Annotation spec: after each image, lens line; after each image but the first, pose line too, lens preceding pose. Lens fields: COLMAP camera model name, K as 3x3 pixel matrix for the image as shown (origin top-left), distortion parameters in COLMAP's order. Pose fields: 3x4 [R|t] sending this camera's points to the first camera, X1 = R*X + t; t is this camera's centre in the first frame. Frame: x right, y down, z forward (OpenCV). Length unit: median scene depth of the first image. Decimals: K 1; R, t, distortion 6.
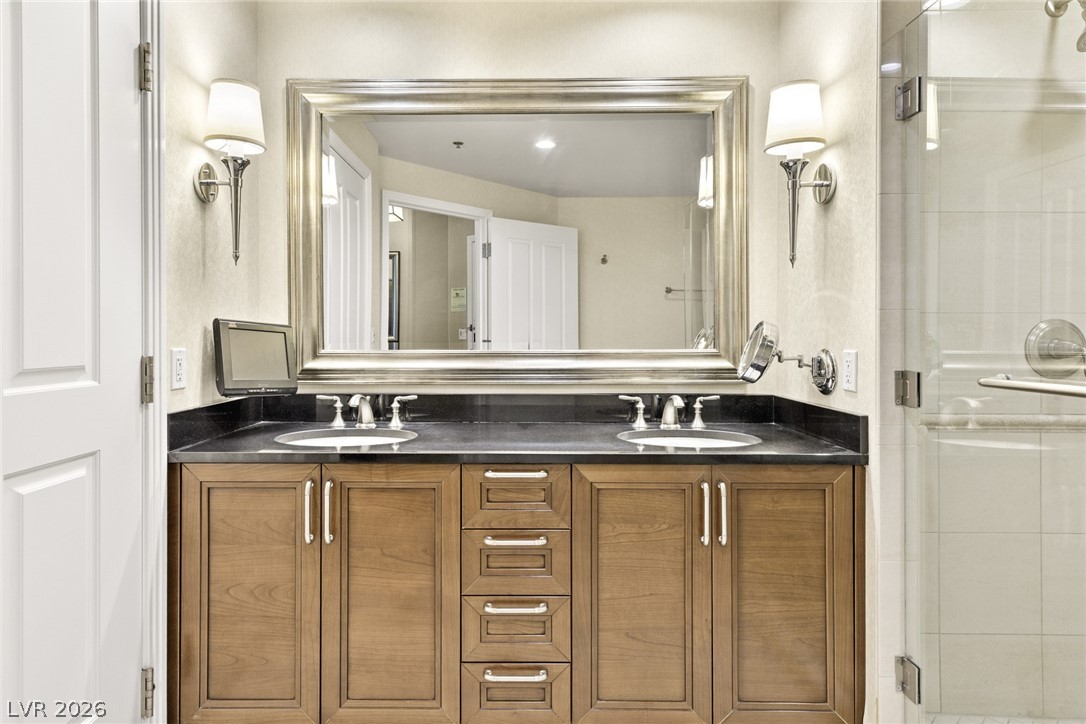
lens RADIAL K [[603.1, 0, 531.4], [0, 603.1, 345.9], [0, 0, 1]] dist [0.008217, -0.001579]
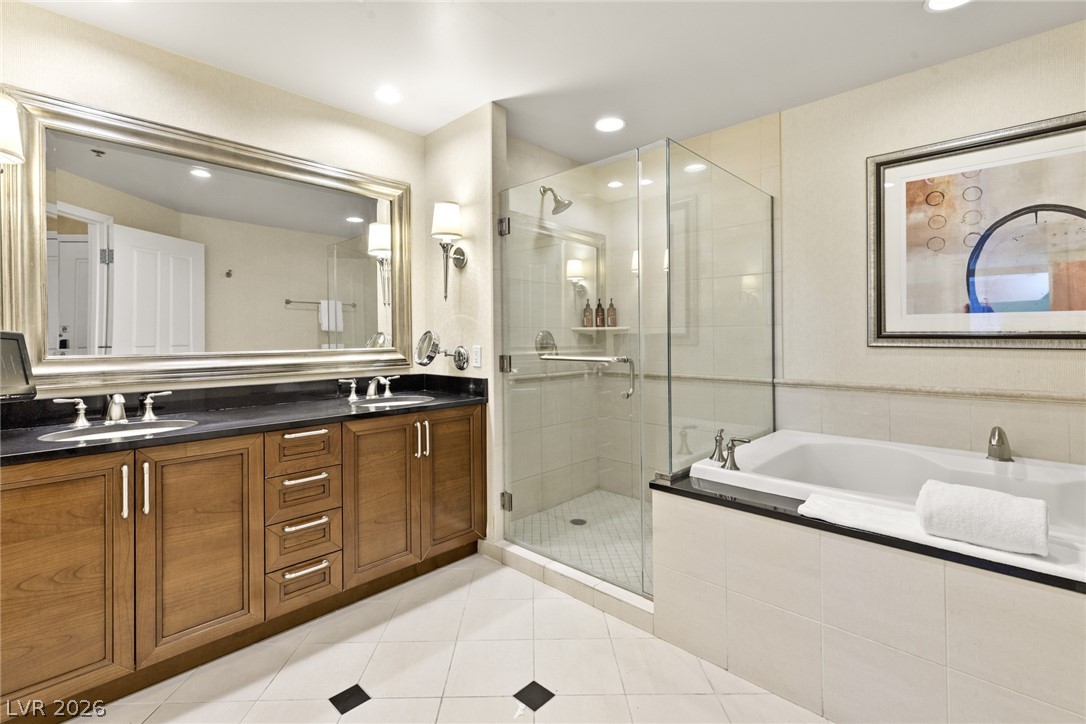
lens RADIAL K [[504.8, 0, 535.3], [0, 504.8, 354.7], [0, 0, 1]] dist [-0.002197, 0.001670]
pose [[0.687449, -0.030595, 0.725588, -0.512340], [0.019583, 0.999530, 0.023593, 0.000254], [-0.725969, -0.002010, 0.687725, -0.252983]]
